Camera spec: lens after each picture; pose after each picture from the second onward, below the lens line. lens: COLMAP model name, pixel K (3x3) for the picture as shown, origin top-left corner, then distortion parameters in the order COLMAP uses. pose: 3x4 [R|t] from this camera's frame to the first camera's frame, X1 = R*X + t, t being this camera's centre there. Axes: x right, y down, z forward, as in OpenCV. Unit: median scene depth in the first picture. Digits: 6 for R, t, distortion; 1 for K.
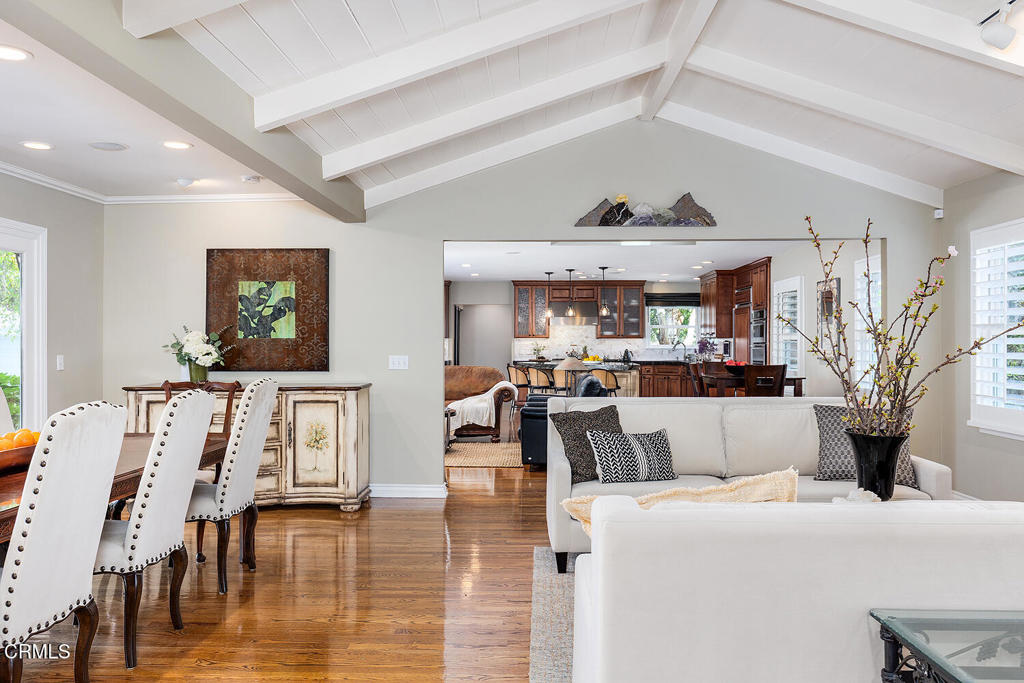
lens RADIAL K [[767.5, 0, 510.9], [0, 767.5, 340.0], [0, 0, 1]] dist [0.002438, -0.005747]
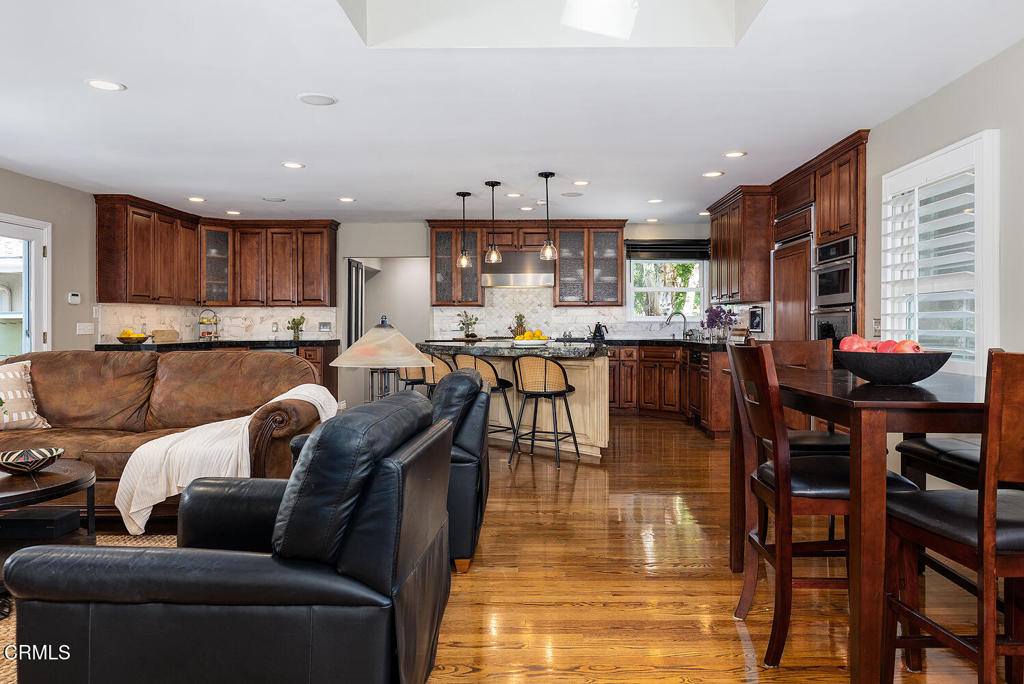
lens RADIAL K [[670.7, 0, 519.4], [0, 670.7, 331.3], [0, 0, 1]] dist [0.000443, 0.002573]
pose [[0.999975, -0.001416, 0.006869, 0.081870], [0.001333, 0.999926, 0.012073, 0.013114], [-0.006886, -0.012064, 0.999904, 0.434781]]
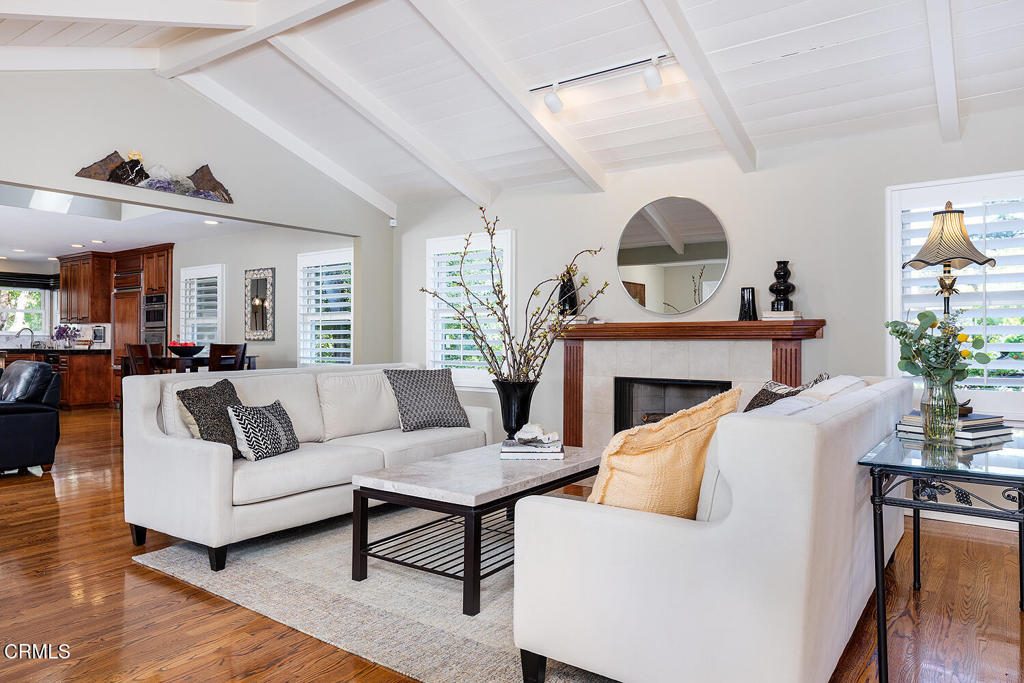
lens RADIAL K [[670.7, 0, 516.9], [0, 670.7, 335.0], [0, 0, 1]] dist [0.000443, 0.002573]
pose [[0.557495, 0.002575, 0.830177, -0.117696], [-0.002554, 0.999996, -0.001387, 0.011182], [-0.830177, -0.001347, 0.557499, 0.091094]]
